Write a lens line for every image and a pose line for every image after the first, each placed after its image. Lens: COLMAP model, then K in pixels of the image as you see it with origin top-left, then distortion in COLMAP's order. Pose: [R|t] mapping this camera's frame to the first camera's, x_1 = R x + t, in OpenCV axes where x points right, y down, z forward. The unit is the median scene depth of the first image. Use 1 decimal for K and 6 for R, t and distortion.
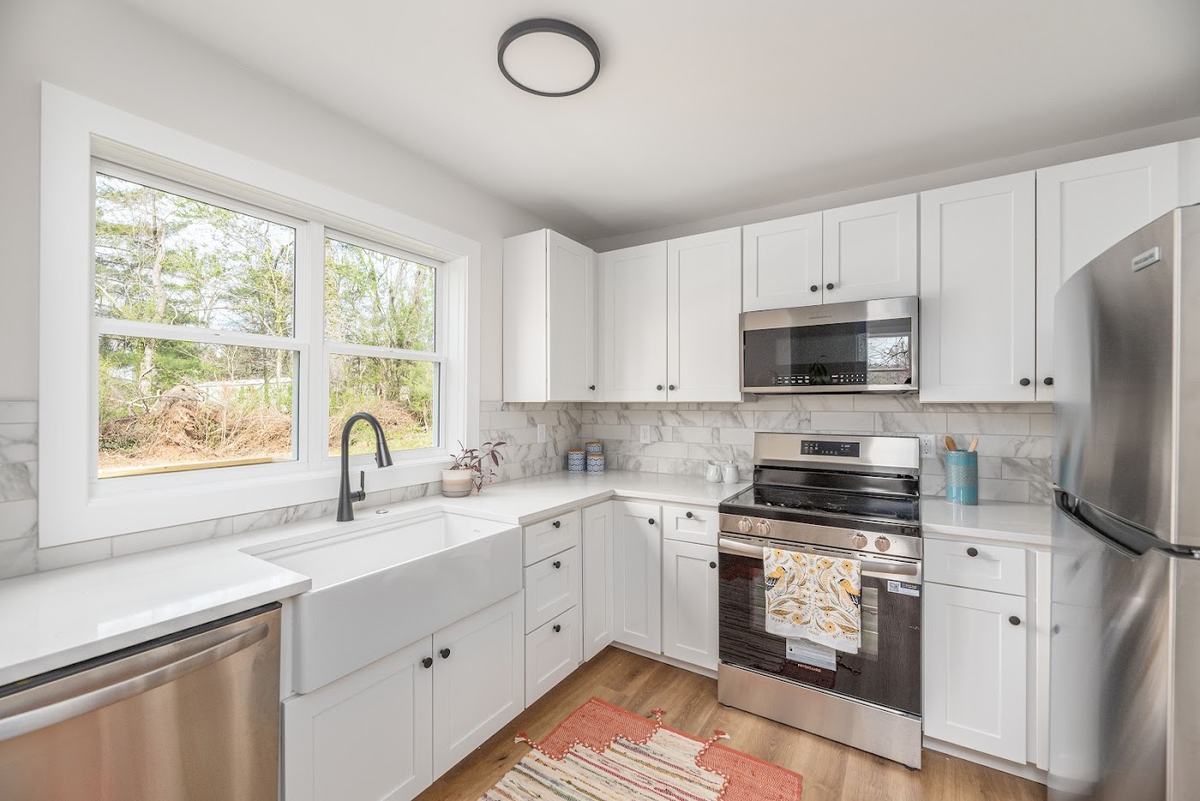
lens RADIAL K [[492.1, 0, 599.4], [0, 492.1, 396.8], [0, 0, 1]] dist [0.000381, 0.000361]
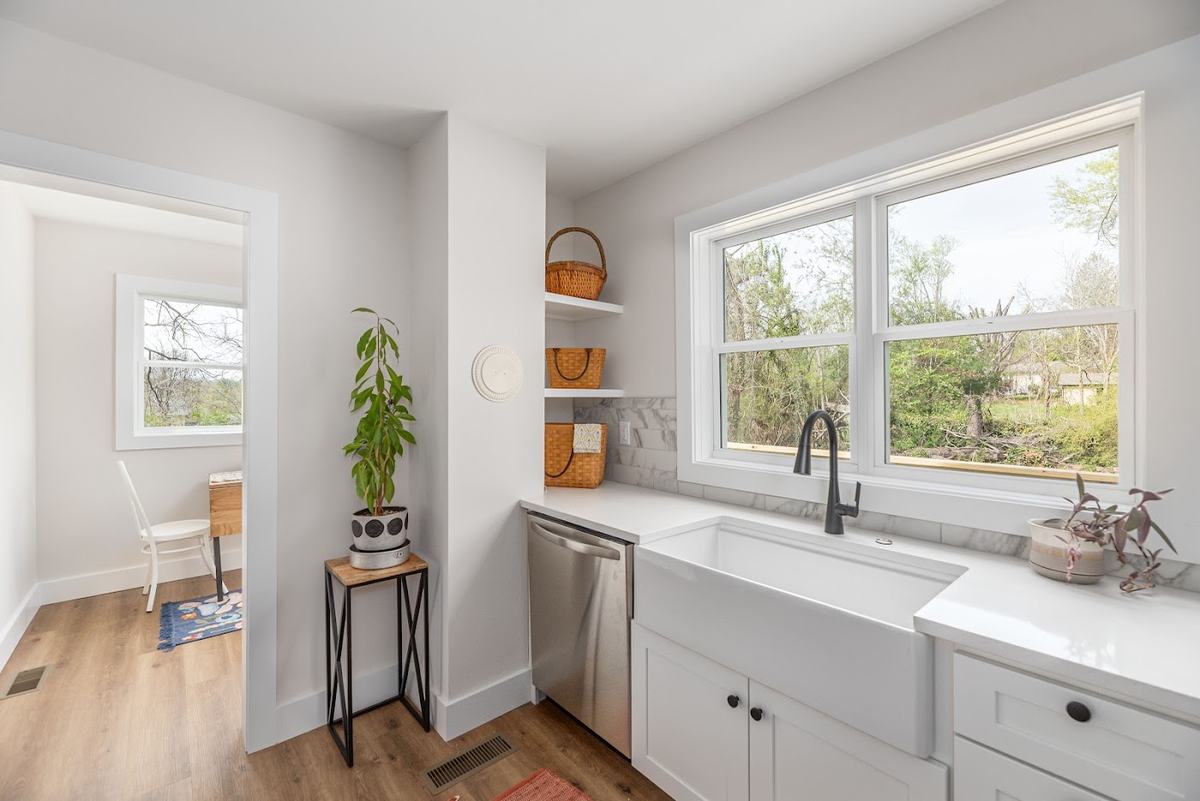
lens RADIAL K [[492.1, 0, 599.1], [0, 492.1, 401.4], [0, 0, 1]] dist [0.000381, 0.000361]
pose [[-0.275676, 0.002254, -0.961248, 0.445676], [-0.002144, 0.999993, 0.002959, 0.013962], [0.961248, 0.002877, -0.275669, 0.838543]]
